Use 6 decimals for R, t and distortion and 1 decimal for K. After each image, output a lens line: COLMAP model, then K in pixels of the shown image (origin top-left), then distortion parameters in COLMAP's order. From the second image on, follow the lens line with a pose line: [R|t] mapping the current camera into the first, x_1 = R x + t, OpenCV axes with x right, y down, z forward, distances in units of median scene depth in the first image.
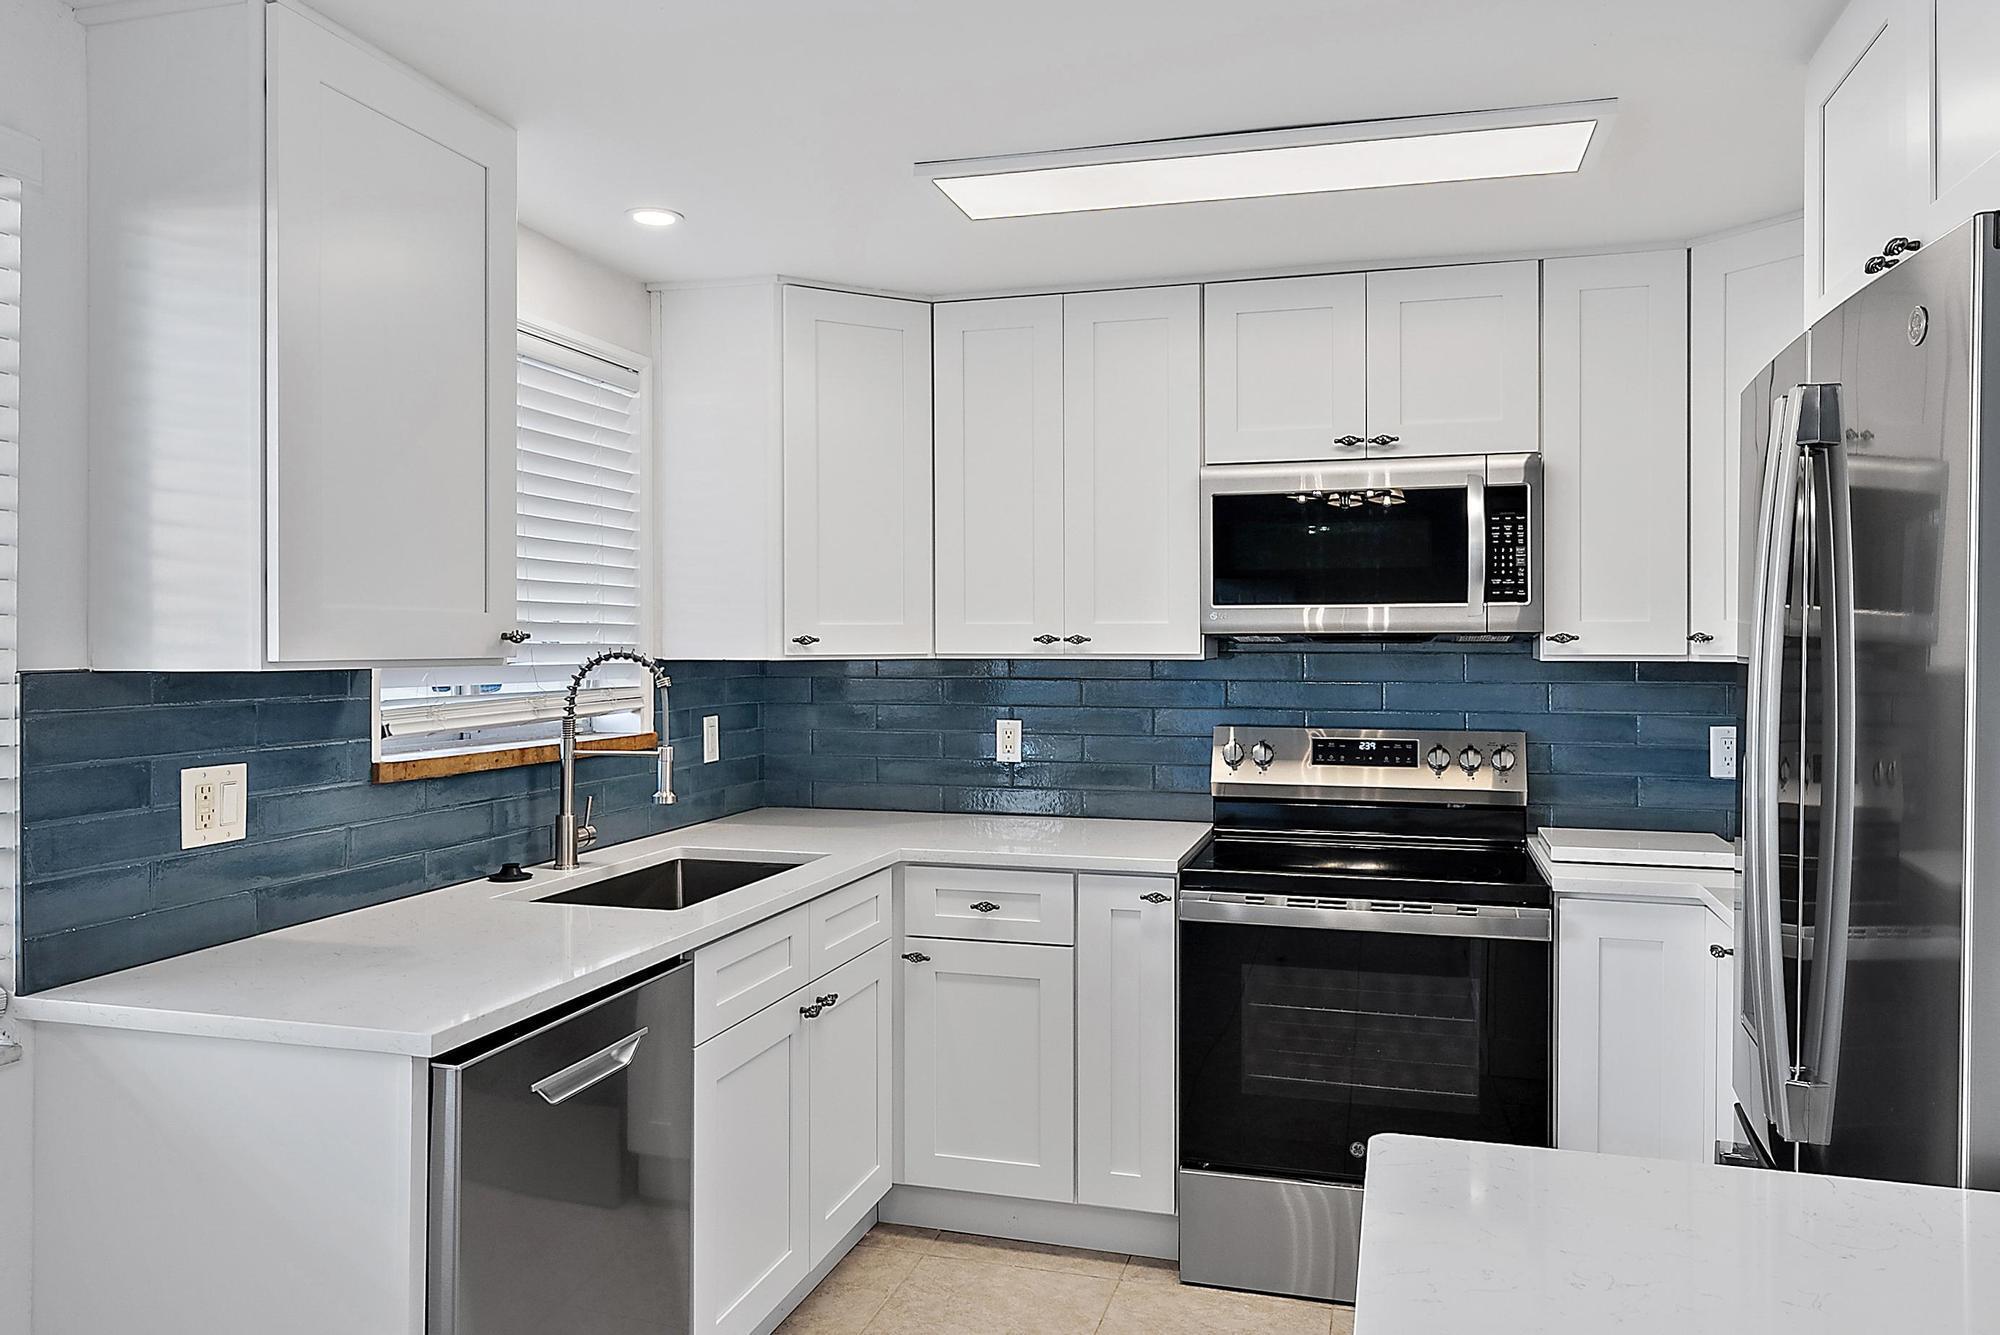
lens RADIAL K [[1378.2, 0, 1010.3], [0, 1378.2, 639.9], [0, 0, 1]] dist [0.001851, -0.000126]
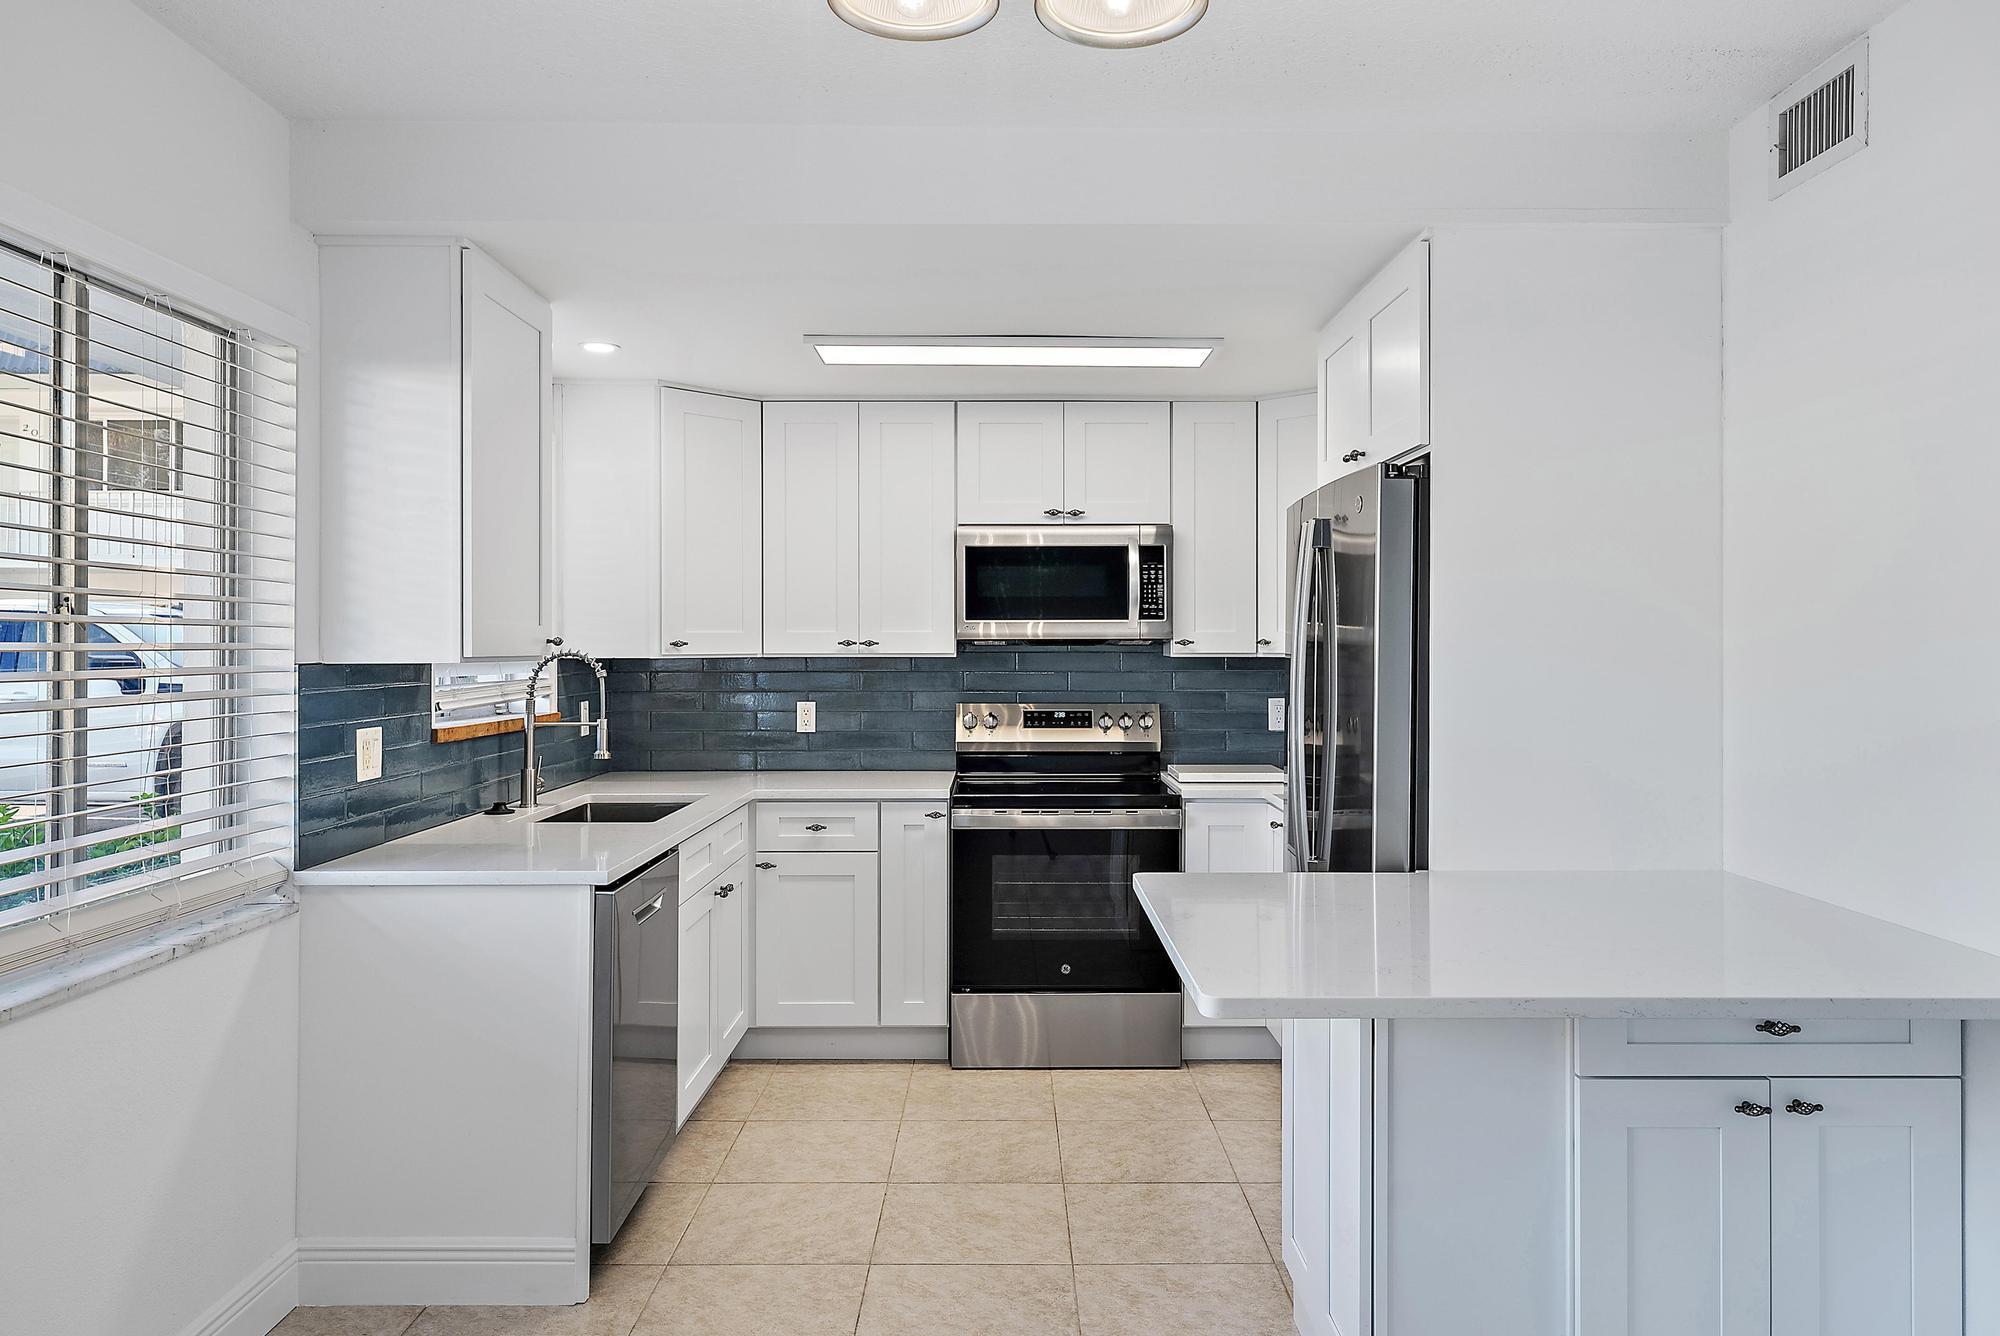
lens RADIAL K [[1324.7, 0, 1009.9], [0, 1324.7, 640.3], [0, 0, 1]] dist [-0.000610, 0.001249]
pose [[0.959765, 0.000493, 0.280802, -0.215698], [0.000259, 0.999996, -0.002640, 0.000268], [-0.280803, 0.002606, 0.959762, -0.397604]]
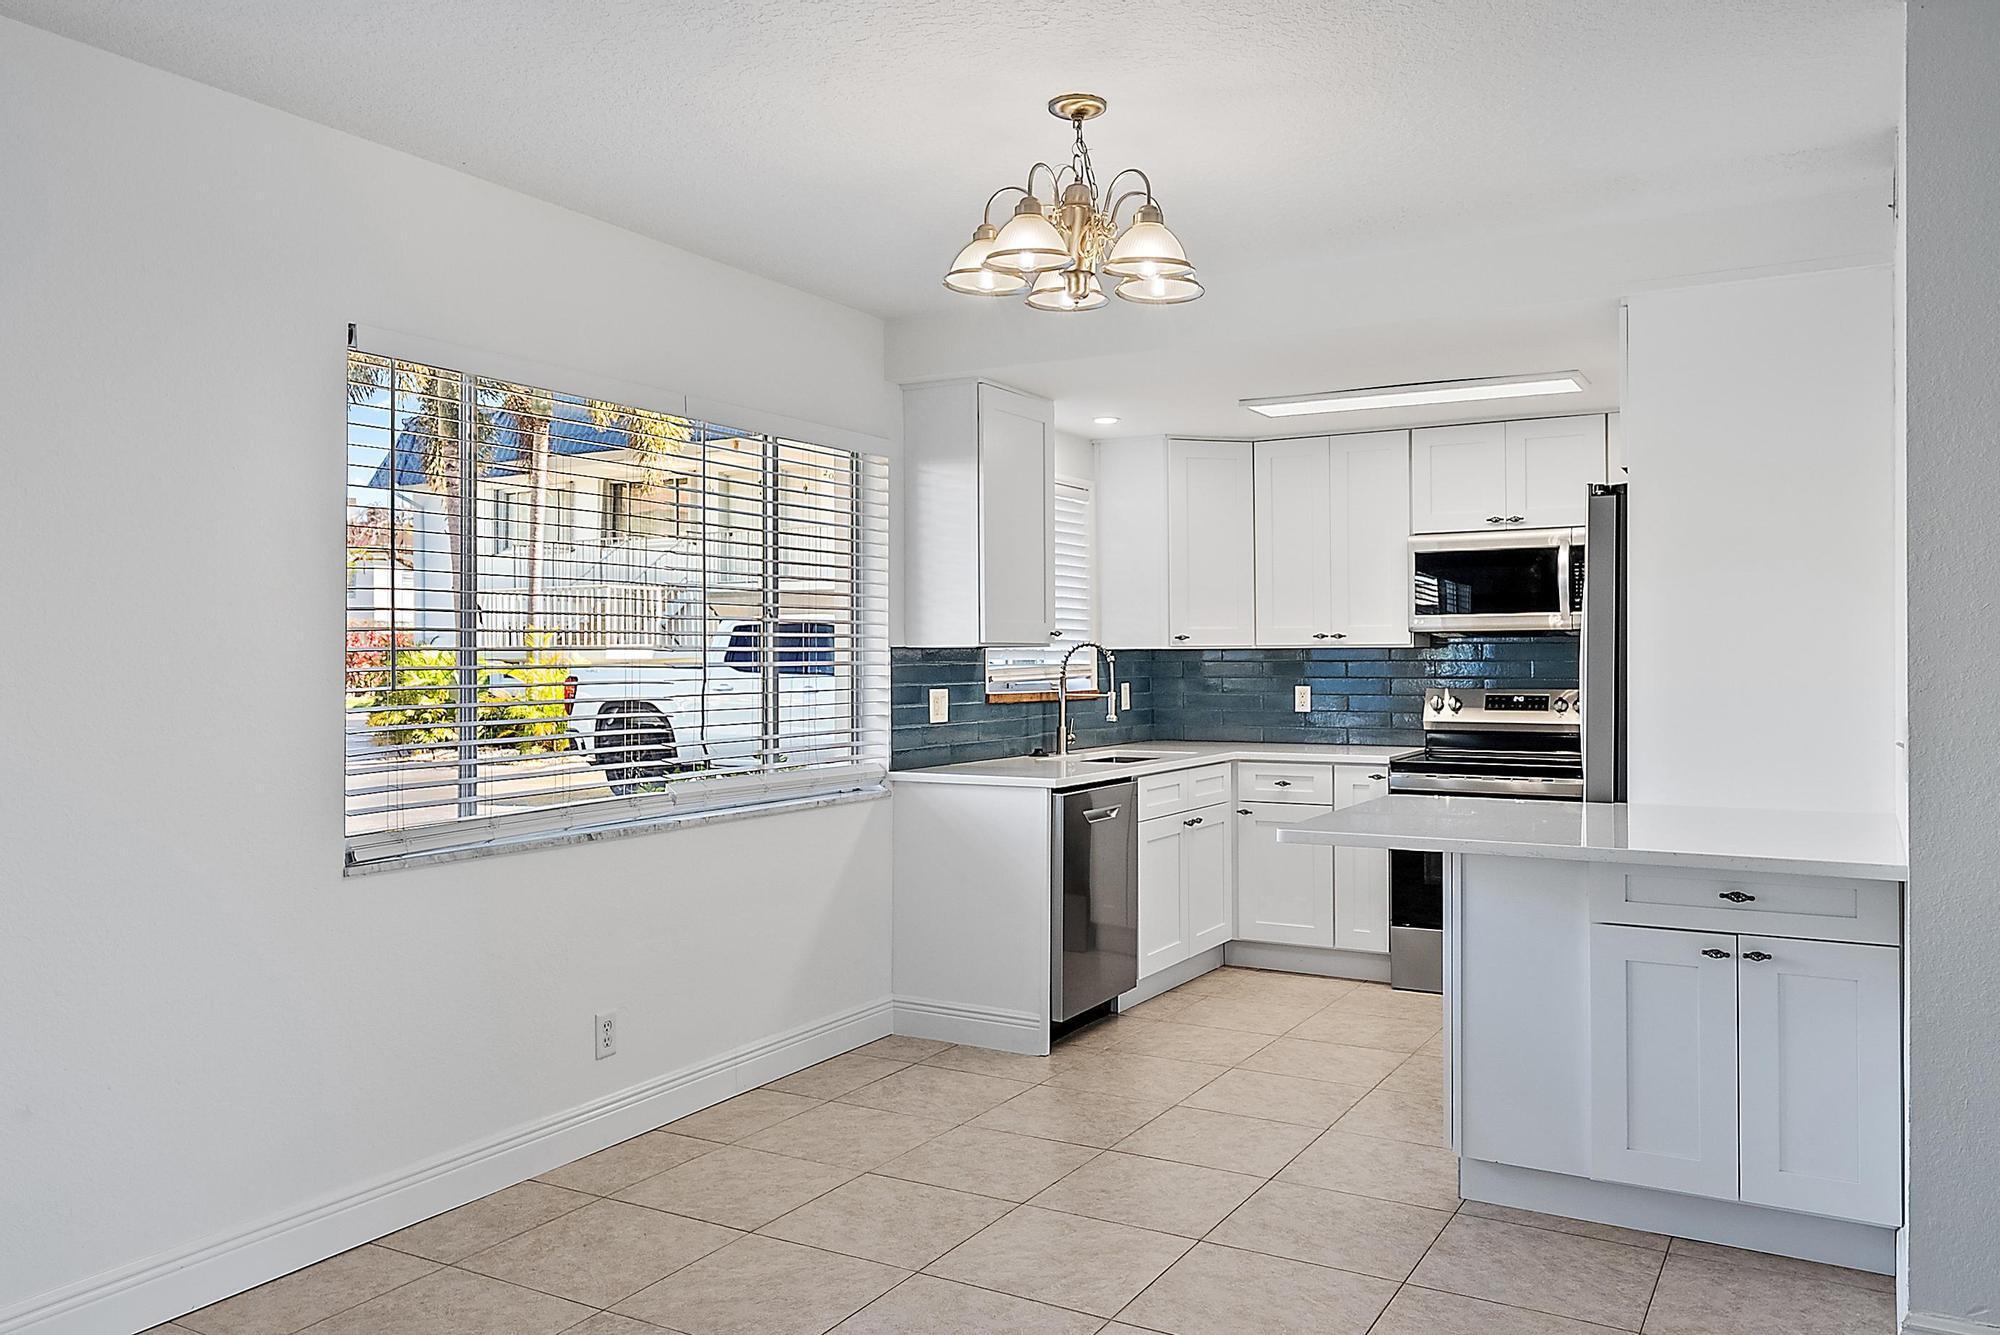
lens RADIAL K [[1483.5, 0, 1004.7], [0, 1483.5, 646.9], [0, 0, 1]] dist [-0.001780, -0.000394]
pose [[0.970496, -0.006282, -0.241034, 0.098546], [0.004982, 0.999970, -0.006001, 0.024233], [0.241064, 0.004623, 0.970498, -0.985915]]
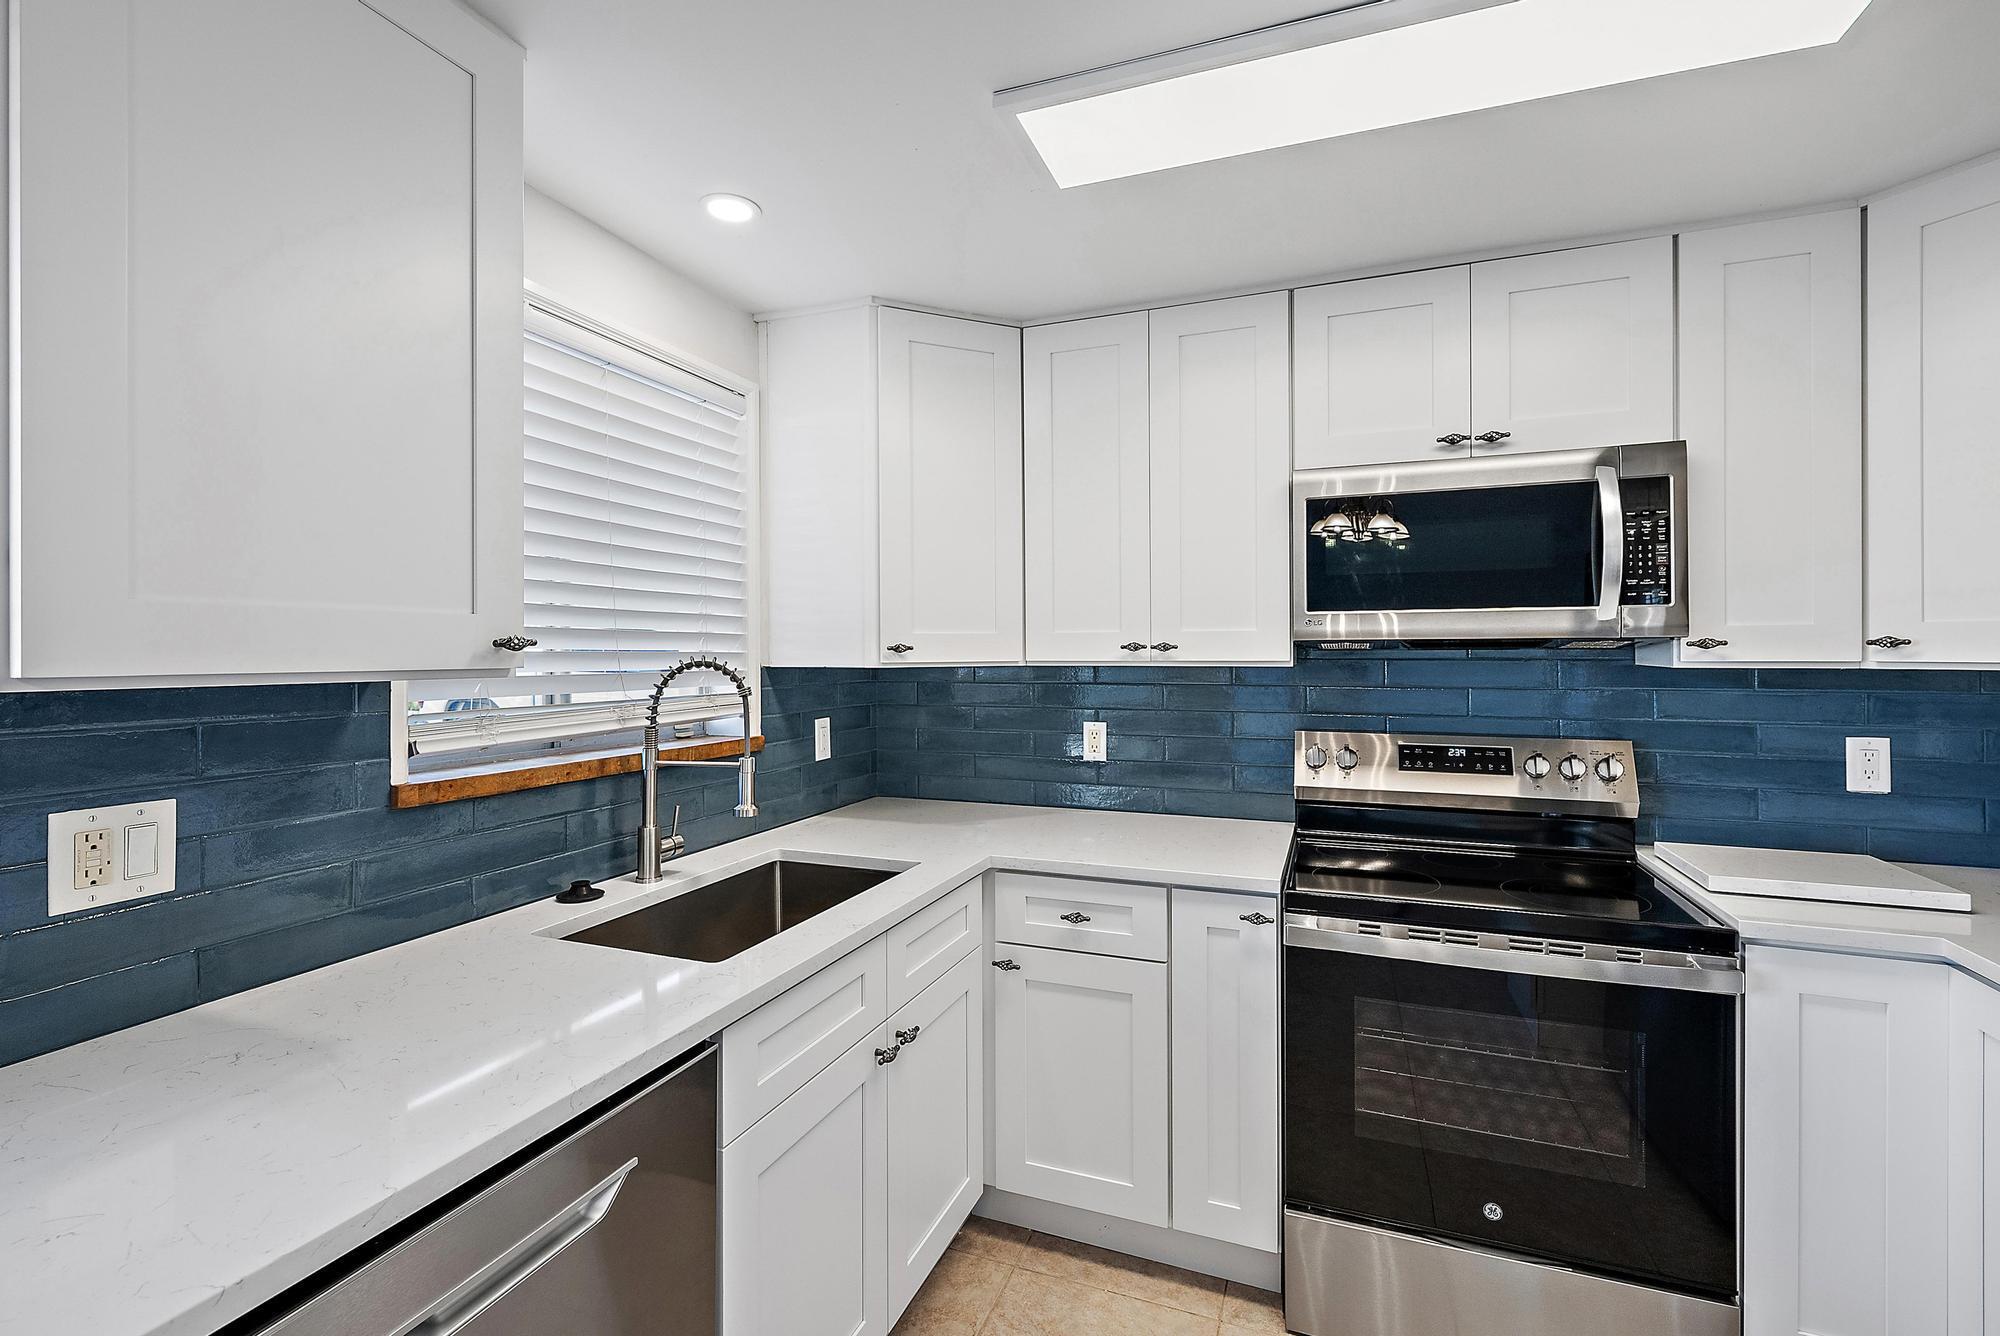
lens RADIAL K [[879.9, 0, 1002.9], [0, 879.9, 646.1], [0, 0, 1]] dist [0.000105, -0.000052]
pose [[0.996040, -0.003202, -0.088844, -0.013553], [0.002766, 0.999984, -0.005021, 0.002167], [0.088858, 0.004755, 0.996033, 0.370780]]
